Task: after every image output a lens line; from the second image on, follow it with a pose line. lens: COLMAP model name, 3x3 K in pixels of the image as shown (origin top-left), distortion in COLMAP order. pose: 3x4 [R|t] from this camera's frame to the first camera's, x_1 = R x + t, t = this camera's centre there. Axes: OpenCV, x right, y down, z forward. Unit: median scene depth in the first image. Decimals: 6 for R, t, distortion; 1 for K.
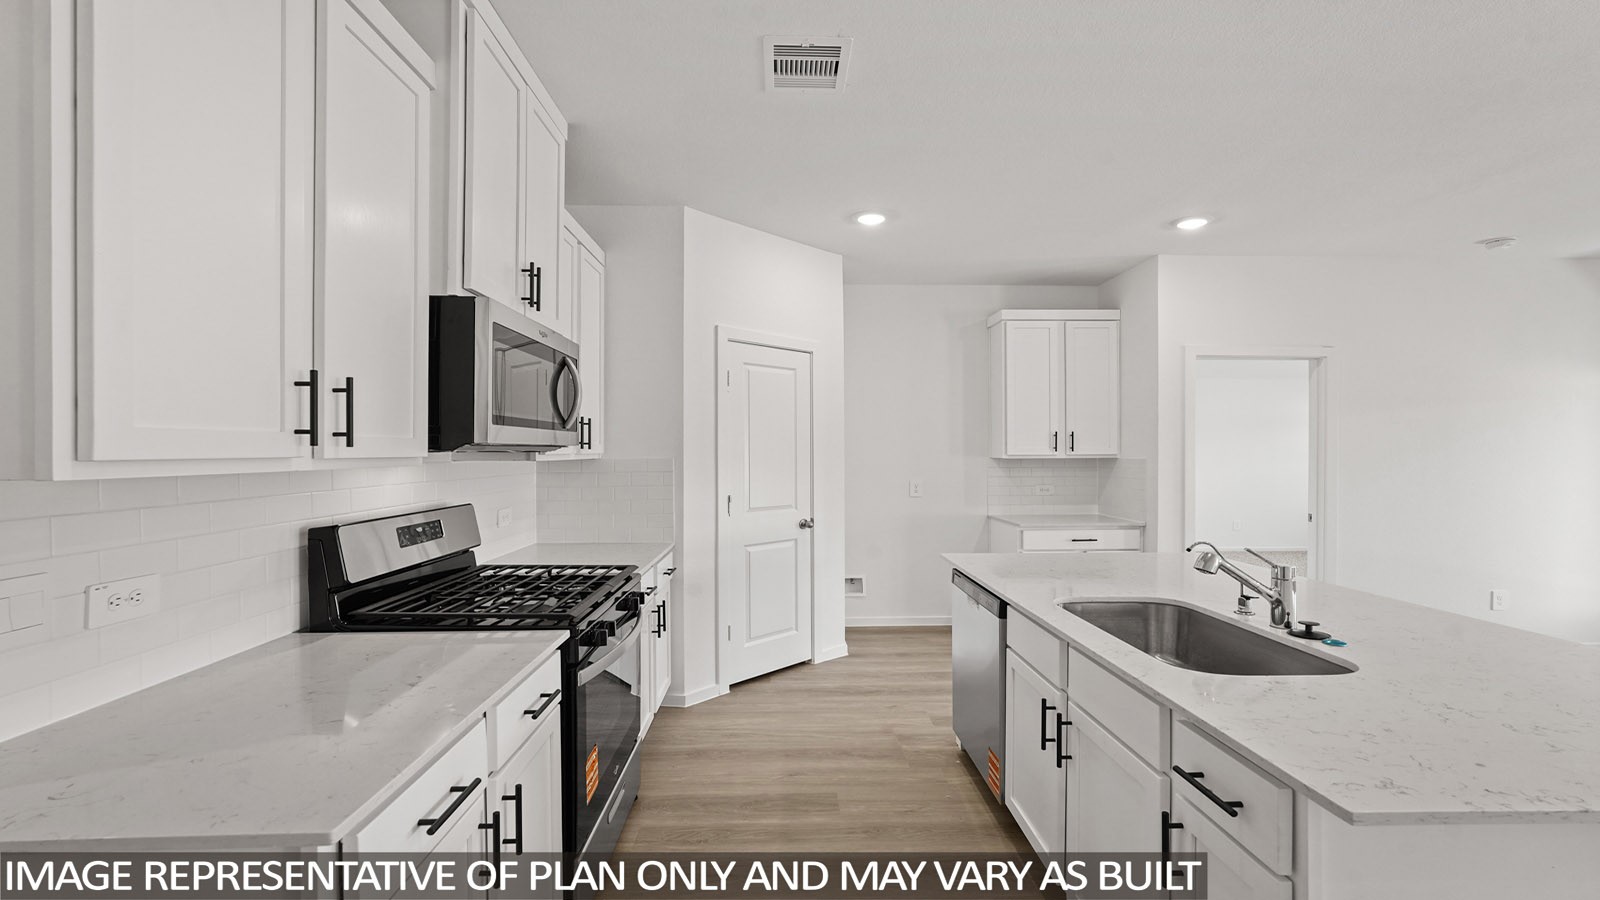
lens RADIAL K [[715.9, 0, 808.4], [0, 715.9, 440.1], [0, 0, 1]] dist [-0.001263, 0.000488]
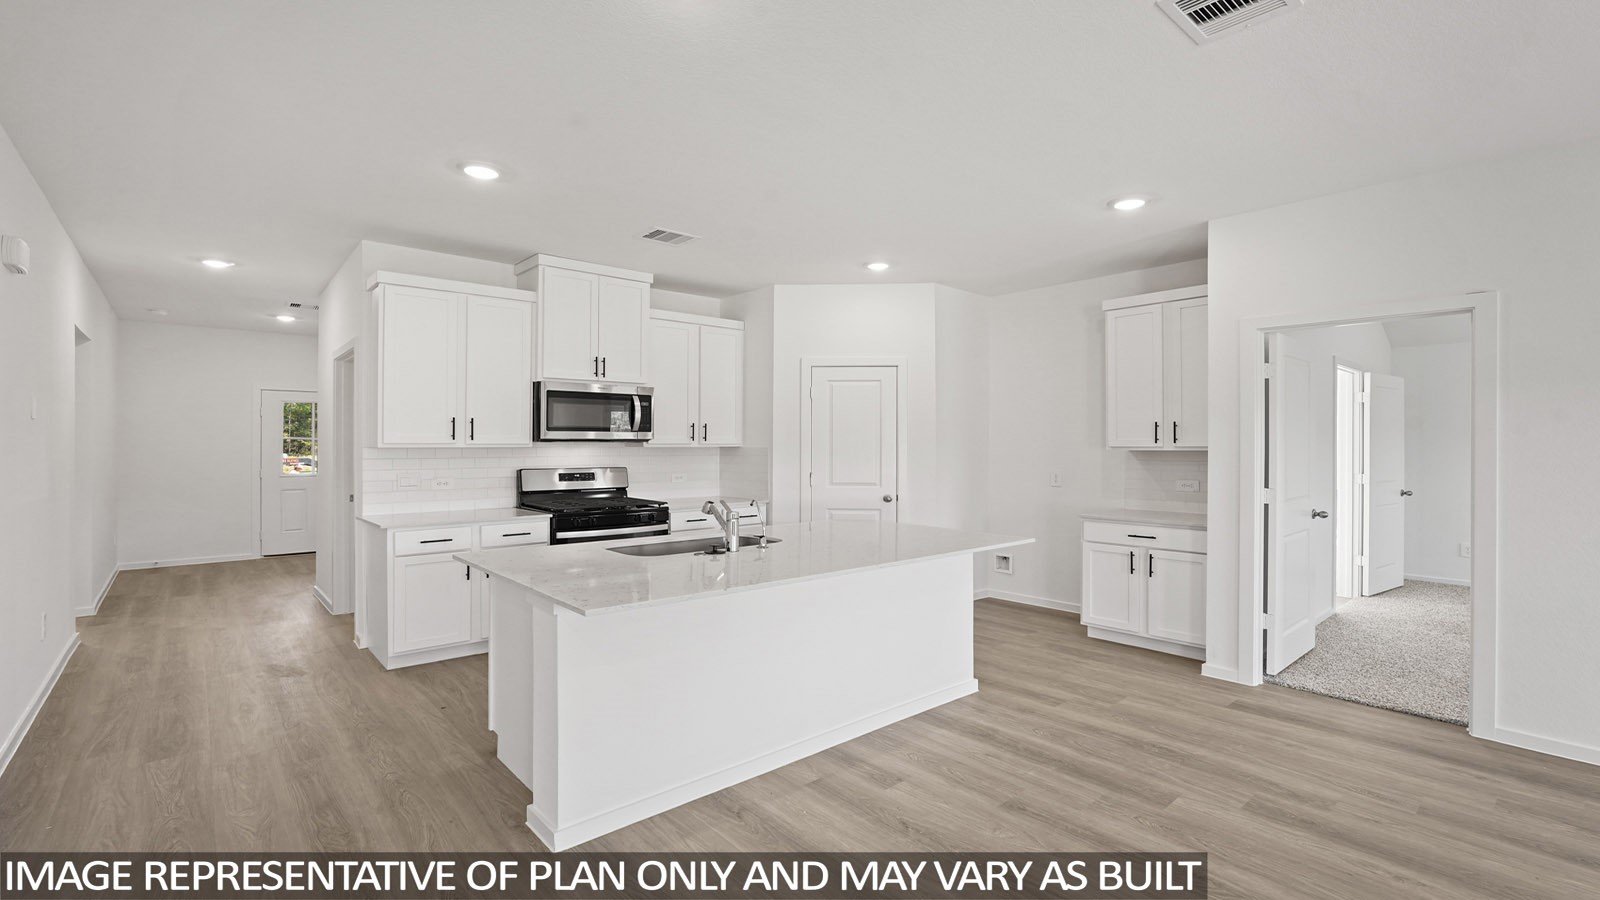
lens RADIAL K [[715.9, 0, 808.4], [0, 715.9, 440.1], [0, 0, 1]] dist [-0.001263, 0.000488]
pose [[0.623847, -0.003333, -0.781540, 0.977681], [0.009141, 0.999954, 0.003033, 0.005696], [0.781493, -0.009036, 0.623848, 0.076303]]
